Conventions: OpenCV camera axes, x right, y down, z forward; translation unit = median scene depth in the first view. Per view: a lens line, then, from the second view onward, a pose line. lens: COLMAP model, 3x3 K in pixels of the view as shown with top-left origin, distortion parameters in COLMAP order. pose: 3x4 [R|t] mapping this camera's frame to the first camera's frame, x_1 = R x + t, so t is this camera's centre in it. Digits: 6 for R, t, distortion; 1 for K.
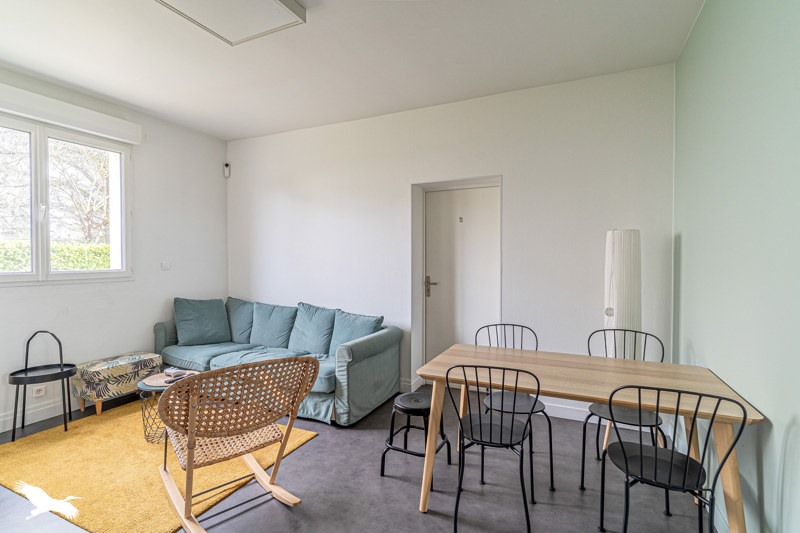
lens RADIAL K [[381.9, 0, 395.1], [0, 381.9, 266.6], [0, 0, 1]] dist [-0.000570, -0.000177]
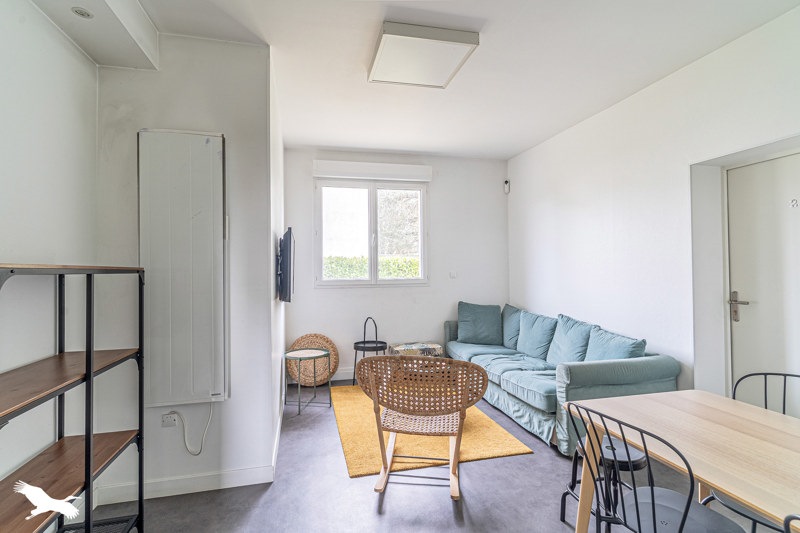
lens RADIAL K [[381.9, 0, 395.1], [0, 381.9, 266.6], [0, 0, 1]] dist [-0.000570, -0.000177]
pose [[0.627129, -0.012471, -0.778815, 0.272311], [-0.006468, 0.999754, -0.021217, -0.001126], [0.778888, 0.018343, 0.626894, 0.106399]]
